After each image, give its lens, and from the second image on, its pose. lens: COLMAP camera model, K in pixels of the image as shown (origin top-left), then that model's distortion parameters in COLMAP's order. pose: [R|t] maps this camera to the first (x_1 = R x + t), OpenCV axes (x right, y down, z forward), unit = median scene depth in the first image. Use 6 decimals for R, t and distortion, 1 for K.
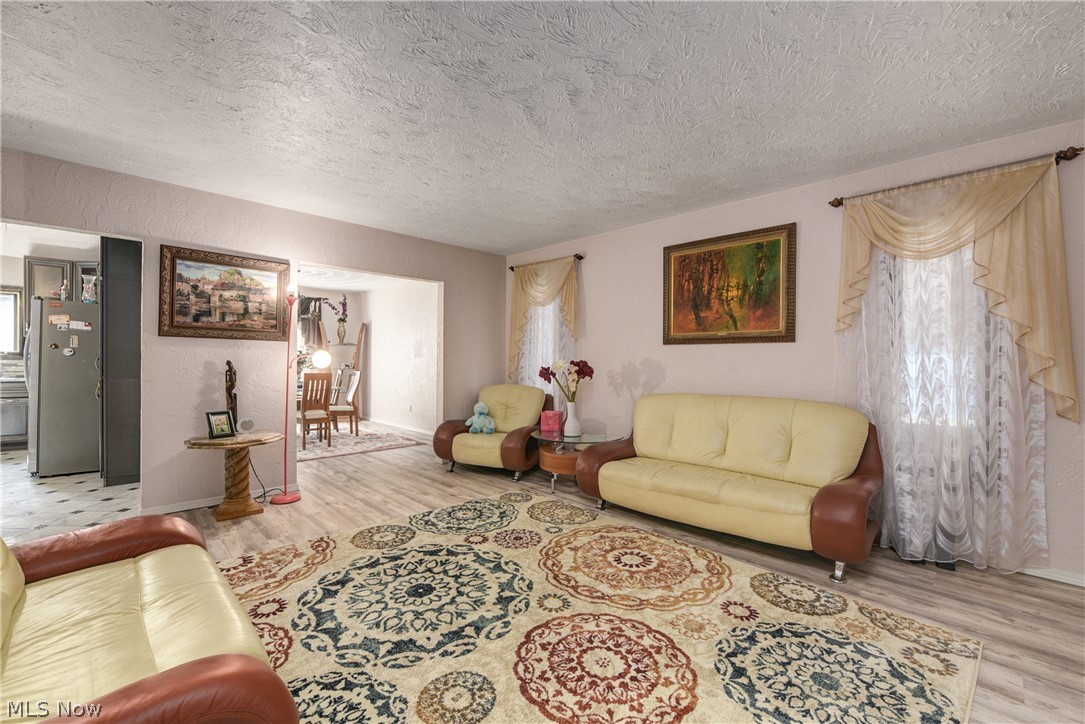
lens RADIAL K [[450.9, 0, 538.4], [0, 450.9, 365.2], [0, 0, 1]] dist [-0.008414, -0.000339]
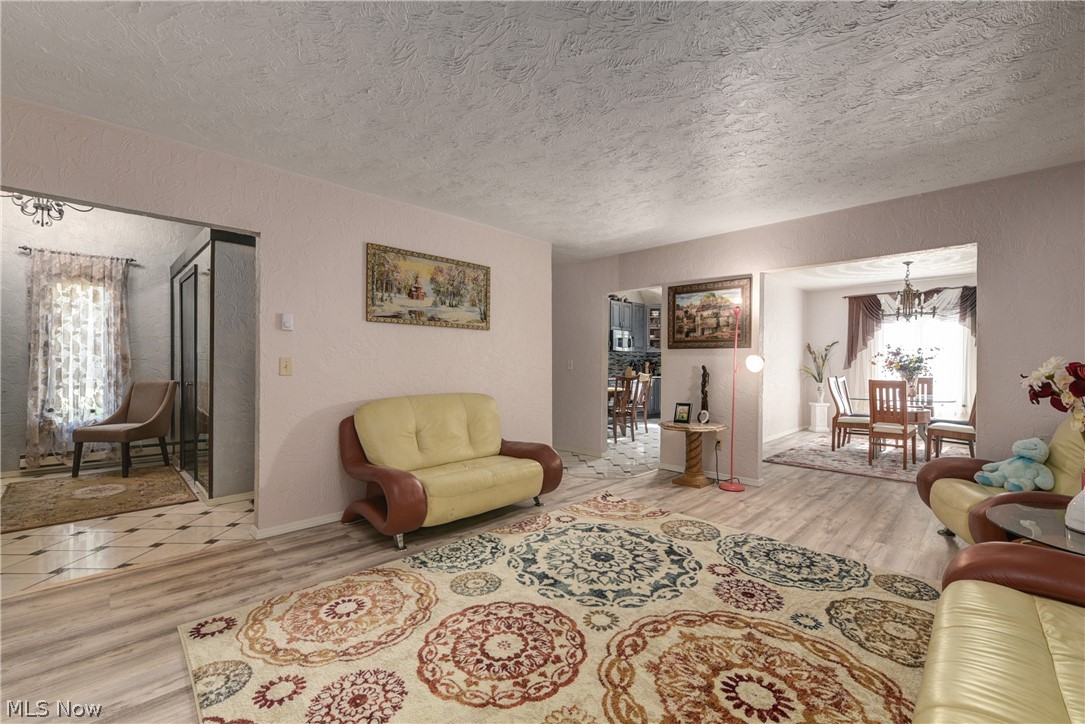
lens RADIAL K [[450.9, 0, 538.4], [0, 450.9, 365.2], [0, 0, 1]] dist [-0.008414, -0.000339]
pose [[0.005479, -0.004629, -0.999974, 0.837454], [-0.011731, 0.999920, -0.004693, 0.001059], [0.999916, 0.011757, 0.005424, 0.736713]]
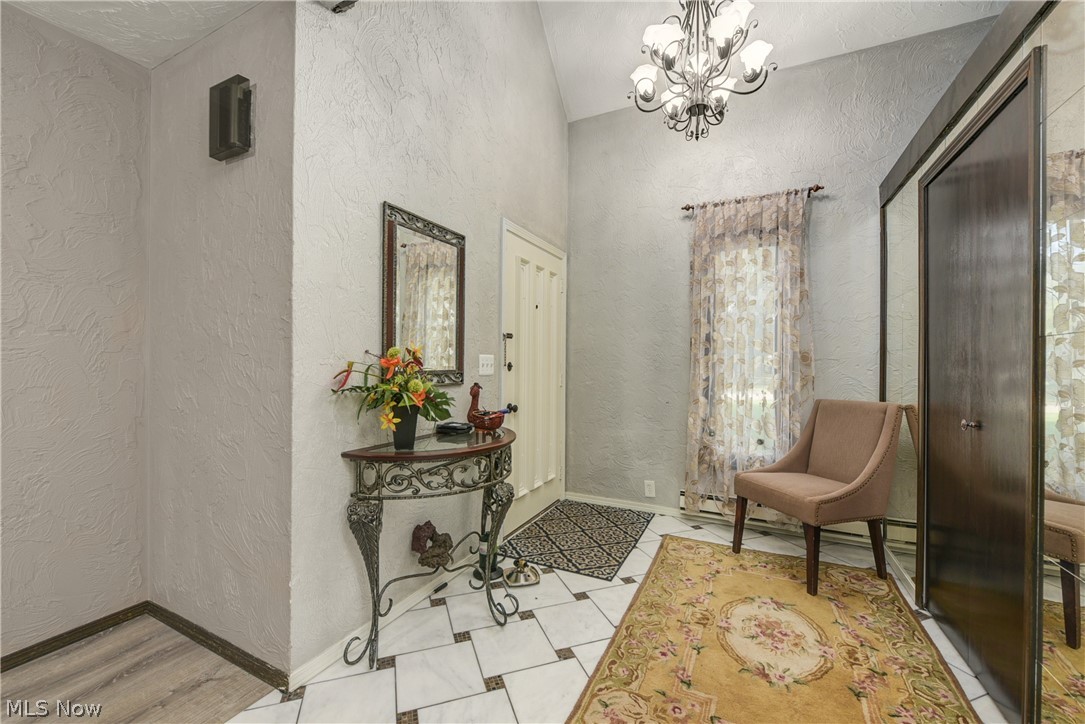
lens RADIAL K [[435.7, 0, 542.5], [0, 435.7, 362.0], [0, 0, 1]] dist [-0.002048, -0.000136]
pose [[-0.945245, -0.016700, -0.325933, 0.521699], [-0.019672, 0.999790, 0.005822, 0.000772], [0.325767, 0.011915, -0.945375, 0.421882]]
